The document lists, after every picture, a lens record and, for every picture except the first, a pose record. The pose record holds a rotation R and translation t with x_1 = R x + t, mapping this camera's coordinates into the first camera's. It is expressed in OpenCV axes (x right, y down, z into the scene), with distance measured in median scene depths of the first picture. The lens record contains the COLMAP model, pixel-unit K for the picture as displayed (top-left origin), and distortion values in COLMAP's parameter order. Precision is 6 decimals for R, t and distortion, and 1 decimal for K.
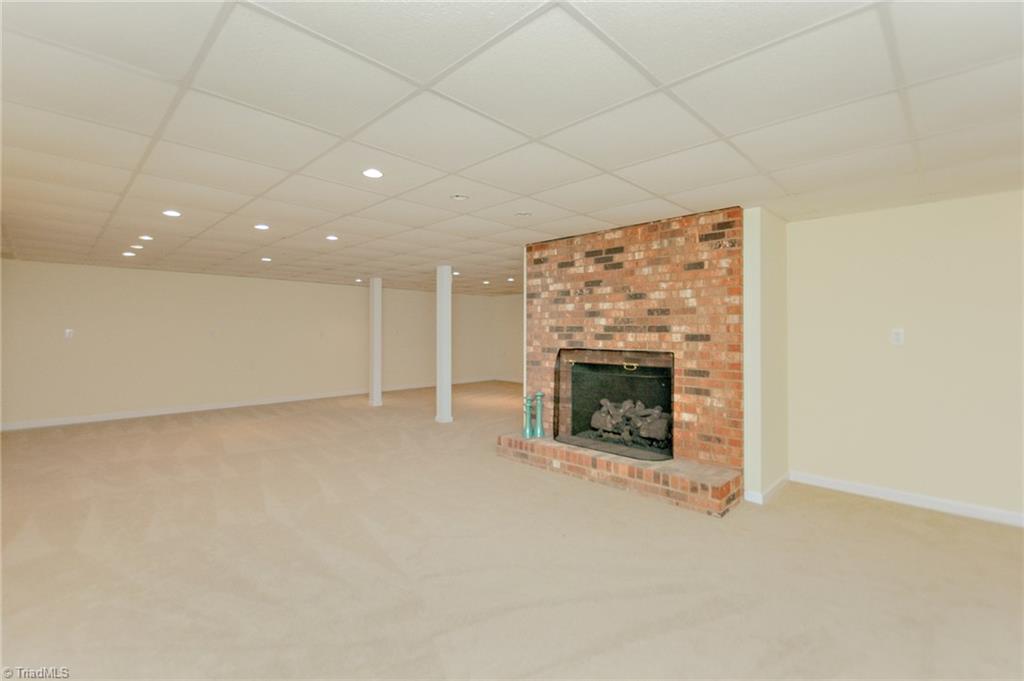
lens RADIAL K [[453.5, 0, 512.0], [0, 453.5, 340.5], [0, 0, 1]] dist [0.000362, -0.000071]
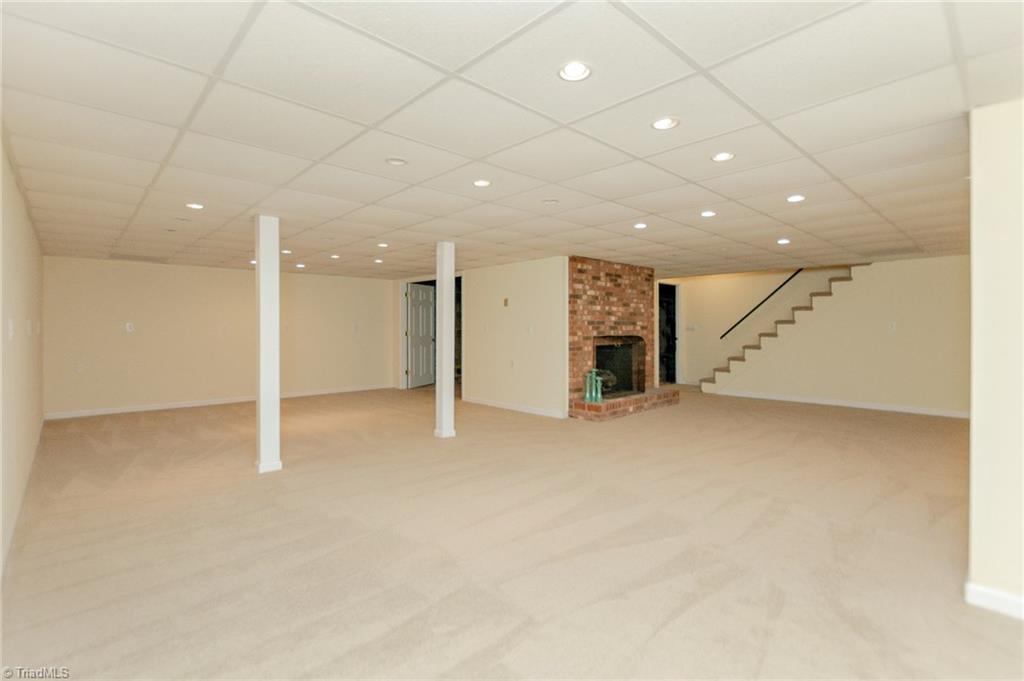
lens RADIAL K [[453.5, 0, 512.0], [0, 453.5, 340.5], [0, 0, 1]] dist [0.000362, -0.000071]
pose [[0.054978, -0.030450, 0.998023, -1.402372], [0.020688, 0.999355, 0.029351, -0.017963], [-0.998273, 0.019033, 0.055573, 1.246600]]
